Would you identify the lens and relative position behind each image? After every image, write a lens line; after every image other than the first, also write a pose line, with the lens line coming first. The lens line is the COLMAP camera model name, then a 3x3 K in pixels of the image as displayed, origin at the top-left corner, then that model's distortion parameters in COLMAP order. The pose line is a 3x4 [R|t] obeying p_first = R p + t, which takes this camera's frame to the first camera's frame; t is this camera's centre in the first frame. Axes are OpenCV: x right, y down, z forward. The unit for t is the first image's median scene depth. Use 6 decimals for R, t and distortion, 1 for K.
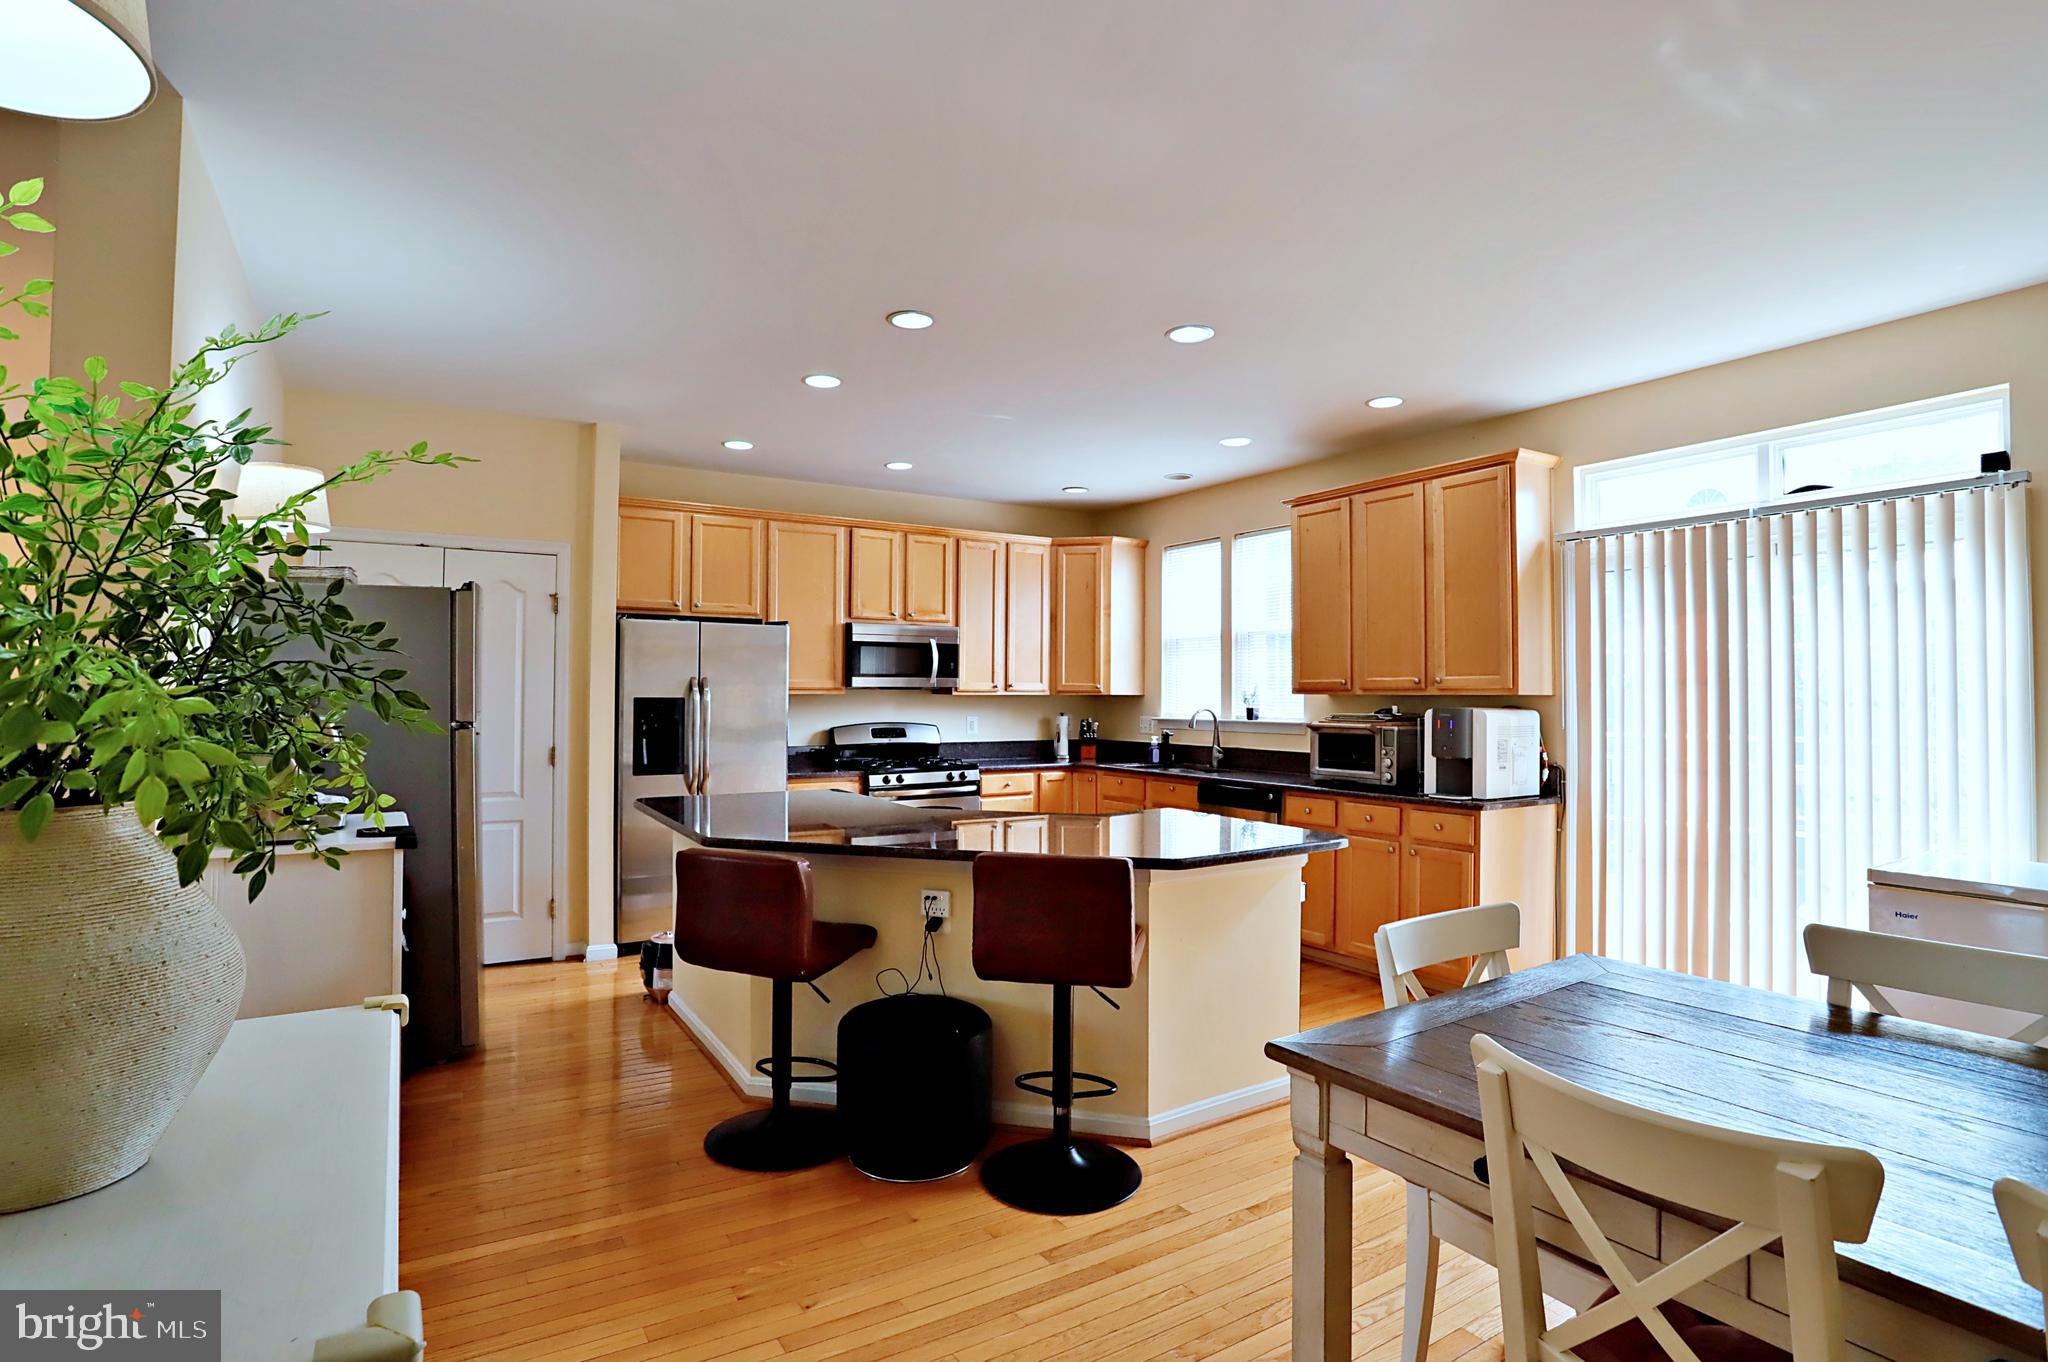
lens RADIAL K [[1012.3, 0, 1042.3], [0, 1012.3, 692.1], [0, 0, 1]] dist [-0.063414, 0.025299]
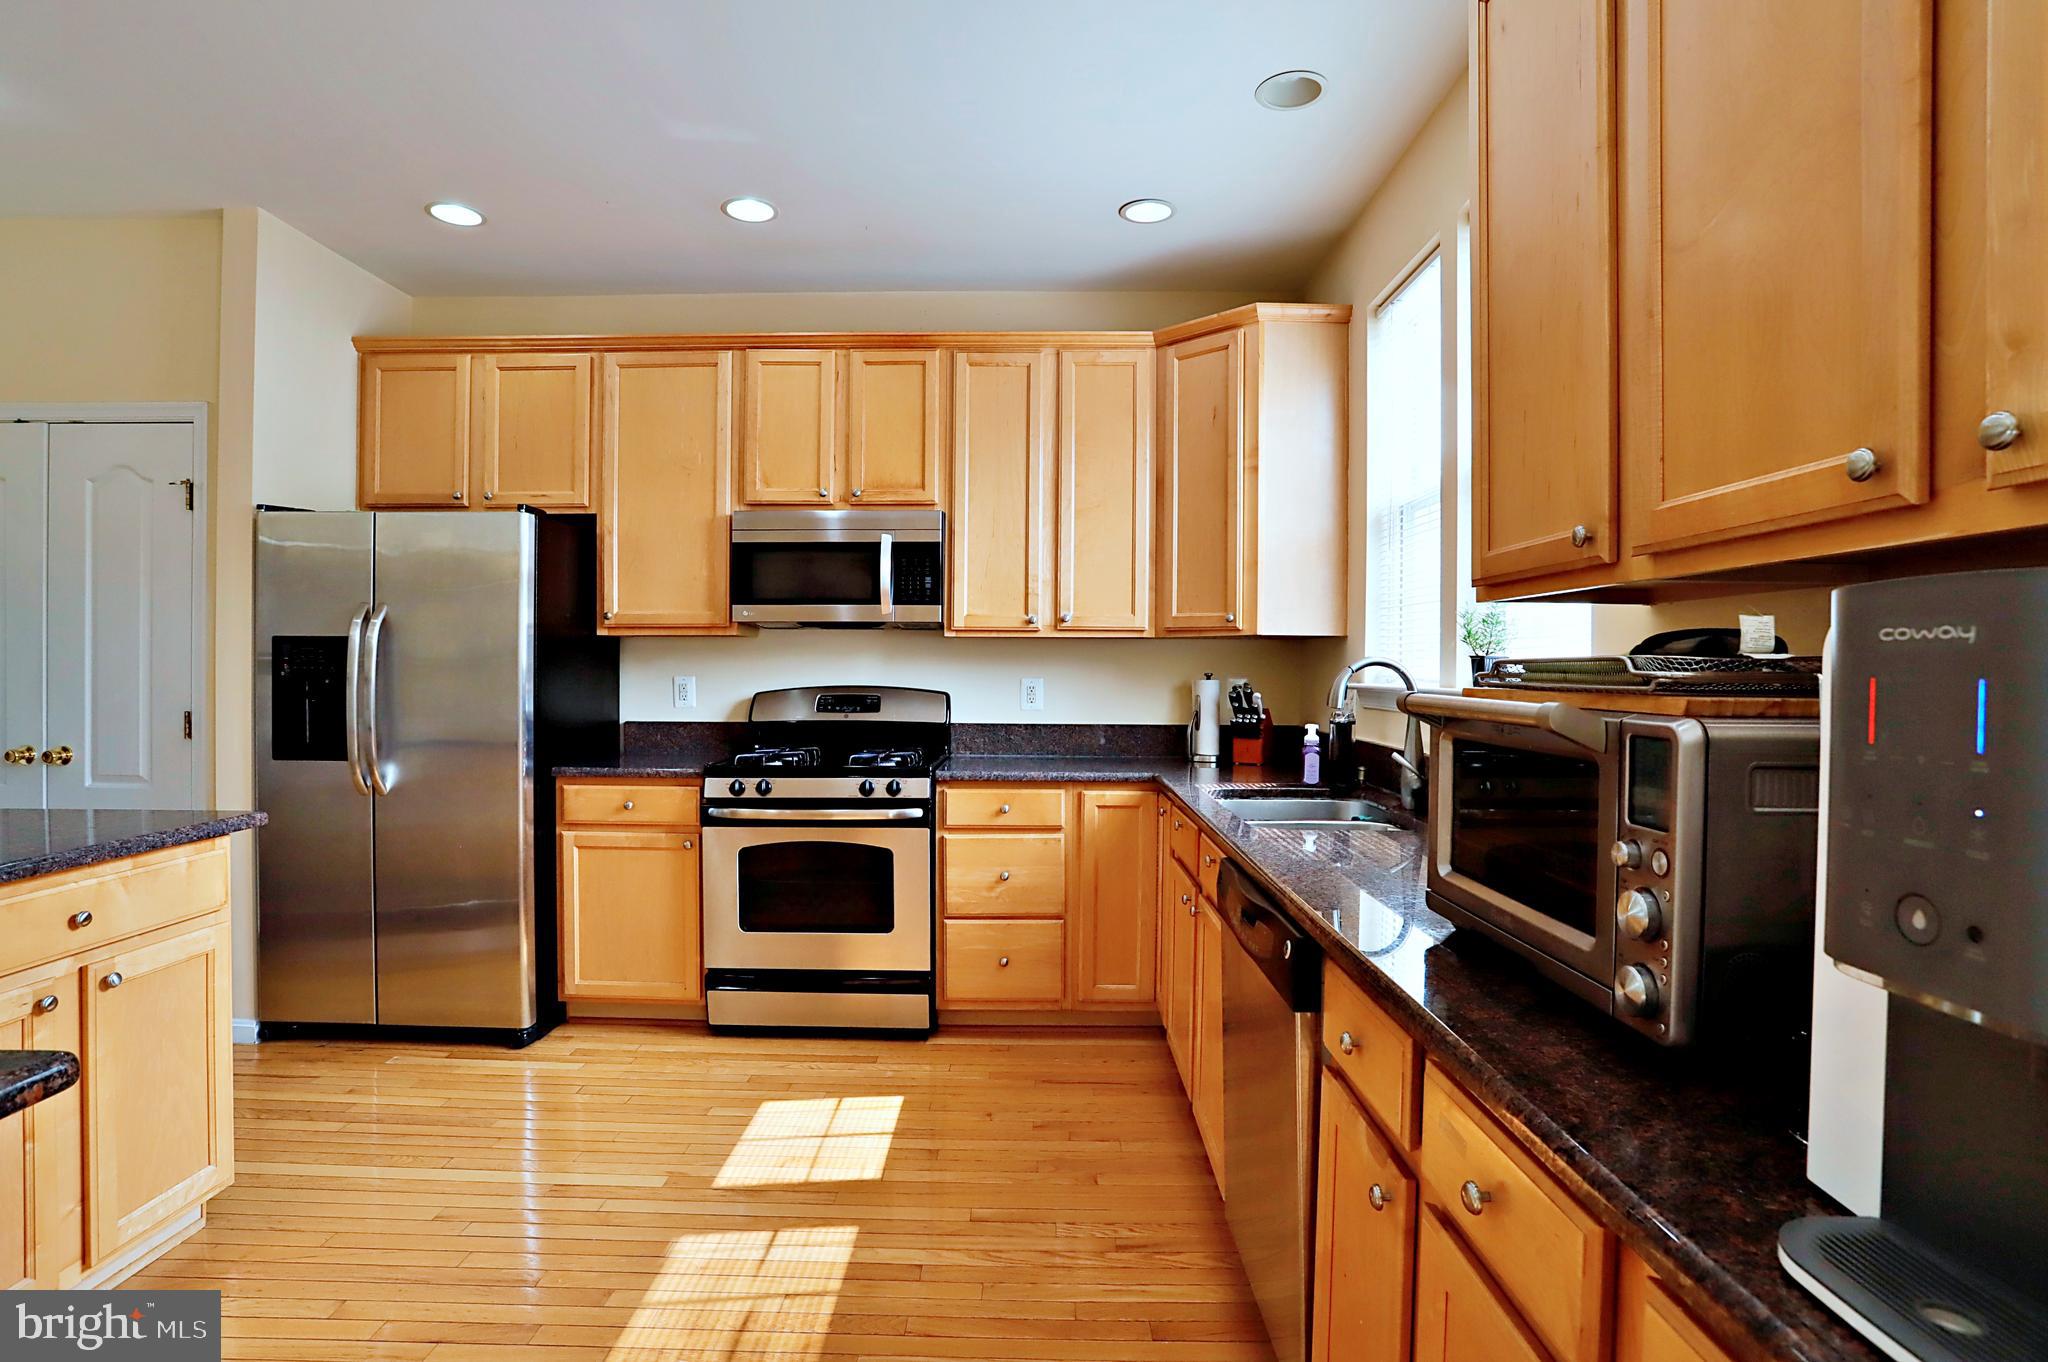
lens RADIAL K [[1012.3, 0, 1029.1], [0, 1012.3, 676.9], [0, 0, 1]] dist [-0.063414, 0.025299]
pose [[0.831052, 0.008564, -0.556129, 0.284542], [-0.001510, 0.999912, 0.013142, 0.019209], [0.556193, -0.010082, 0.830992, 0.637958]]
